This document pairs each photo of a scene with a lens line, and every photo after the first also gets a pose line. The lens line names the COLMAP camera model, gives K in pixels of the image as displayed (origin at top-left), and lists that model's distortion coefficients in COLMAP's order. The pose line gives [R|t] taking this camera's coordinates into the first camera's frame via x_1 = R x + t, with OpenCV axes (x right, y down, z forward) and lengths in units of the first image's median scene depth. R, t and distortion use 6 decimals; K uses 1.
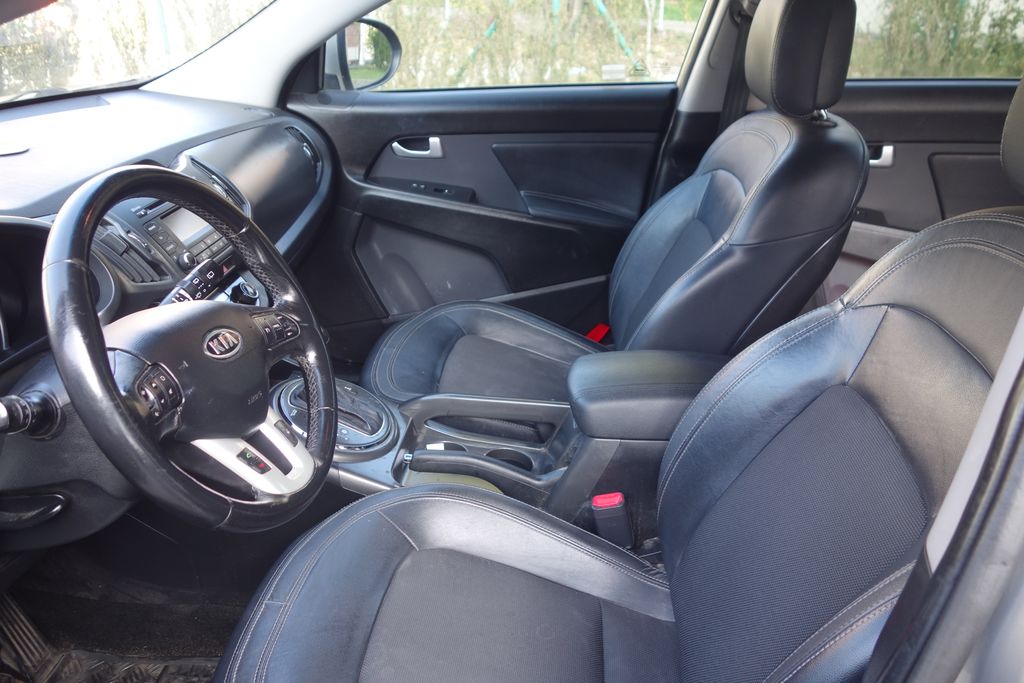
lens RADIAL K [[810.6, 0, 516.7], [0, 810.6, 339.2], [0, 0, 1]] dist [0.001678, -0.004465]
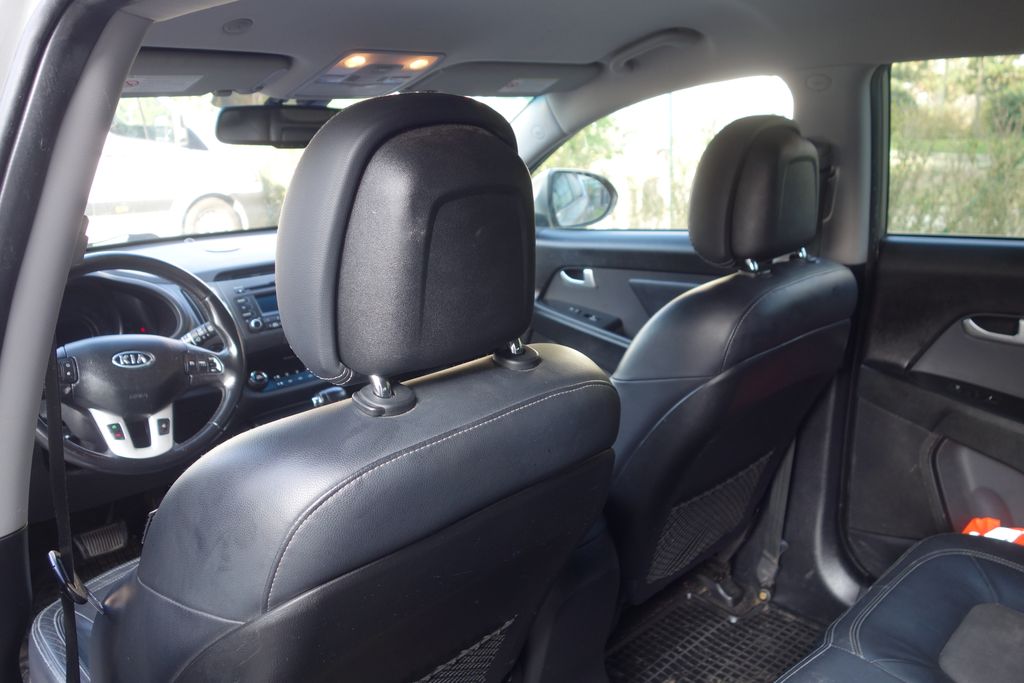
lens RADIAL K [[810.6, 0, 513.7], [0, 810.6, 346.9], [0, 0, 1]] dist [0.001678, -0.004465]
pose [[0.754804, 0.134073, -0.642102, 0.632427], [-0.234991, 0.969187, -0.073866, -0.039586], [0.612414, 0.206643, 0.763052, 0.101421]]
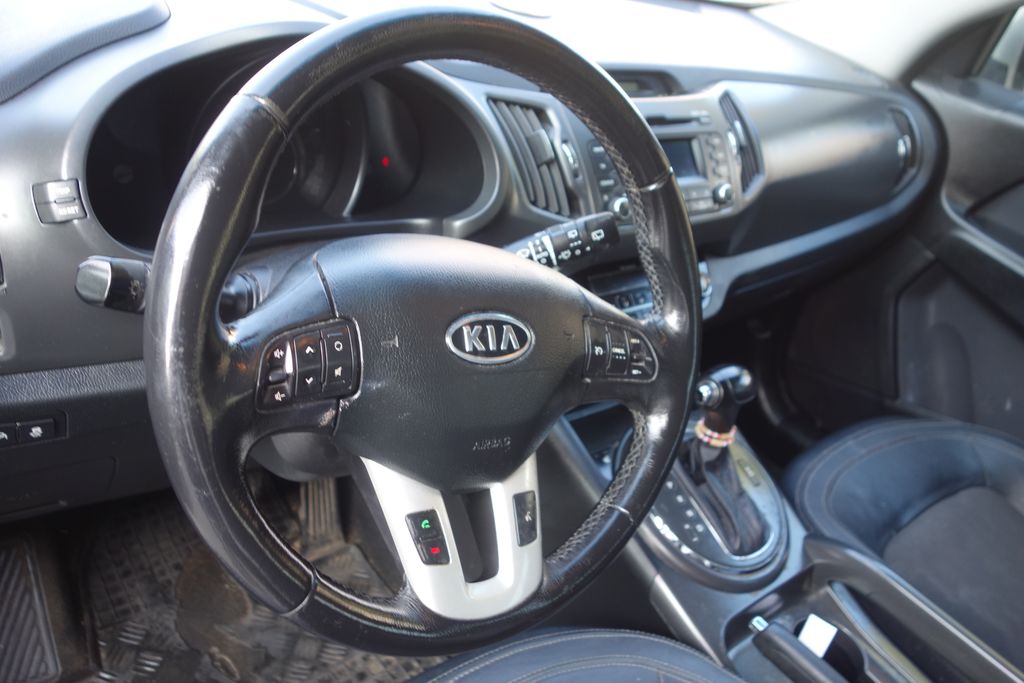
lens RADIAL K [[810.6, 0, 508.6], [0, 810.6, 342.6], [0, 0, 1]] dist [0.001678, -0.004465]
pose [[0.679056, 0.463100, -0.569580, -0.006933], [-0.452252, 0.875086, 0.172317, -0.049254], [0.578231, 0.140581, 0.803670, 0.260871]]
